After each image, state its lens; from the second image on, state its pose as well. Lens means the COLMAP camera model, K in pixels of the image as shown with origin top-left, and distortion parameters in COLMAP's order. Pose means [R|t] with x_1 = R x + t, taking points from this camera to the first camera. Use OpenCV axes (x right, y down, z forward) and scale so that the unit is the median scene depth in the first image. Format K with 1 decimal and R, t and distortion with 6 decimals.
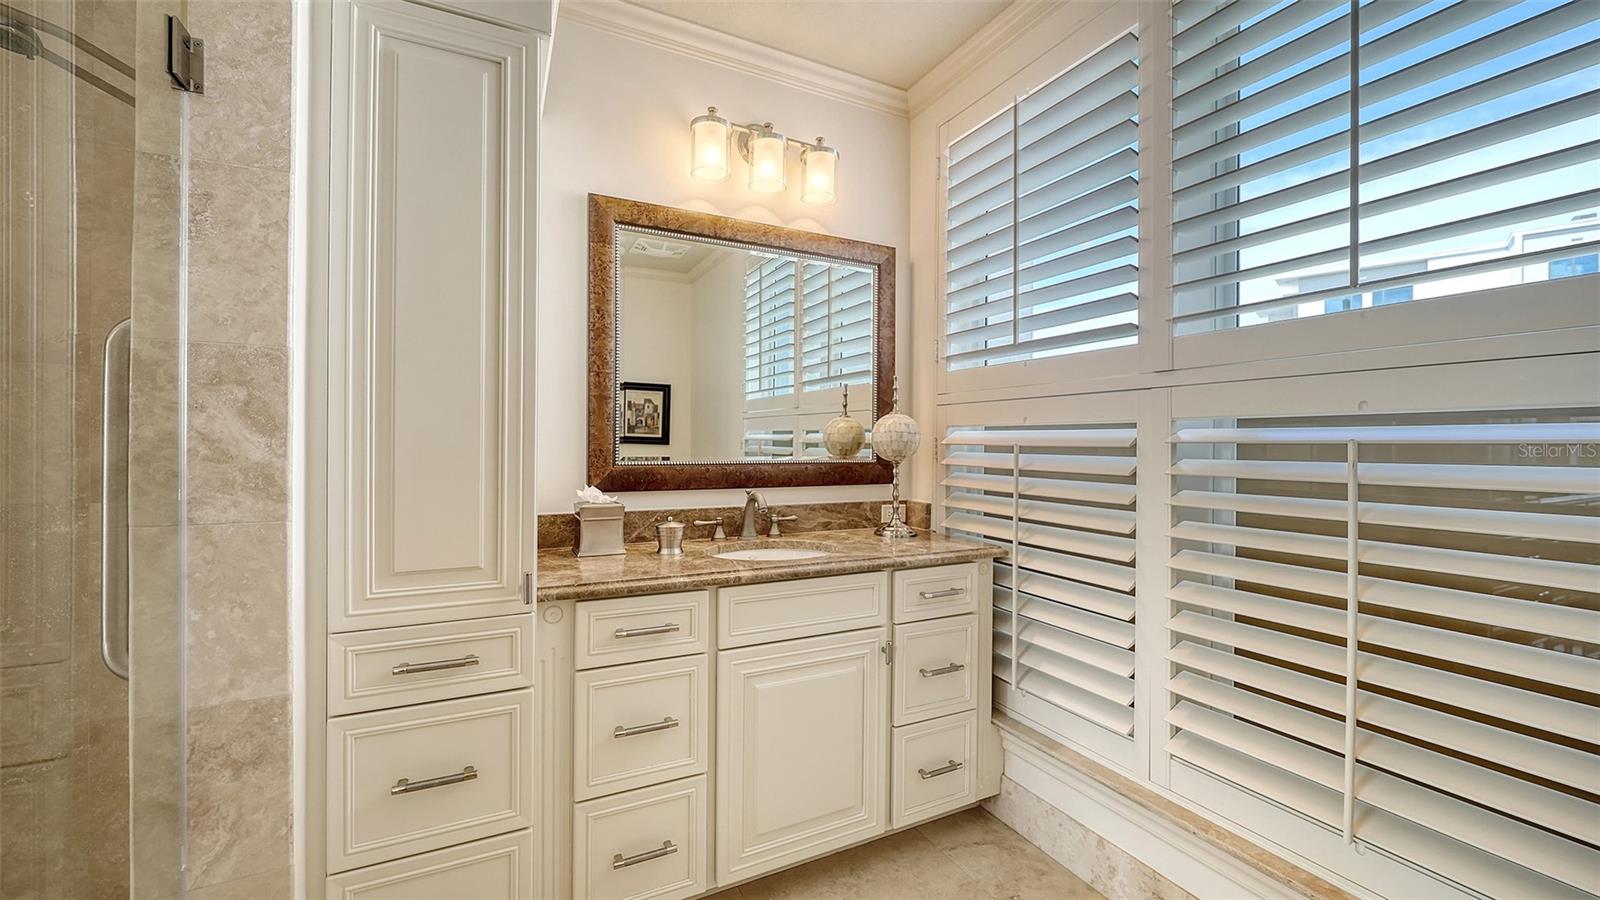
lens RADIAL K [[611.8, 0, 793.3], [0, 611.8, 442.1], [0, 0, 1]] dist [0.002421, 0.000035]
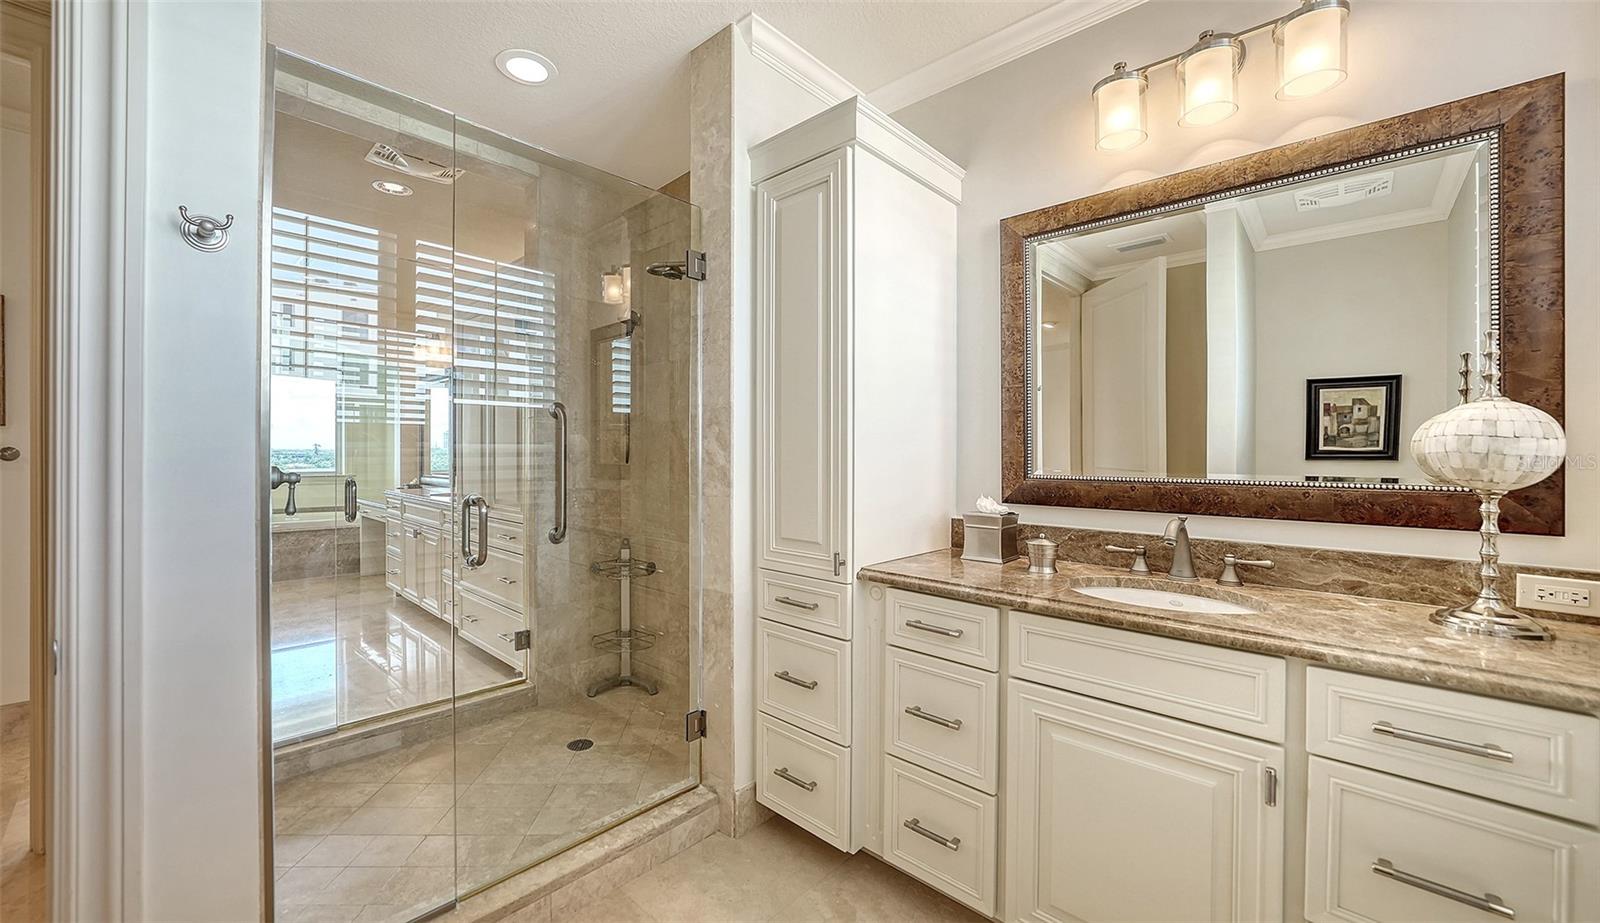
lens RADIAL K [[609.0, 0, 799.0], [0, 609.0, 453.8], [0, 0, 1]] dist [-0.000736, 0.000079]
pose [[0.369129, -0.004811, -0.929366, 0.536183], [-0.002348, 0.999979, -0.006110, 0.005060], [0.929375, 0.004438, 0.369109, 0.300731]]
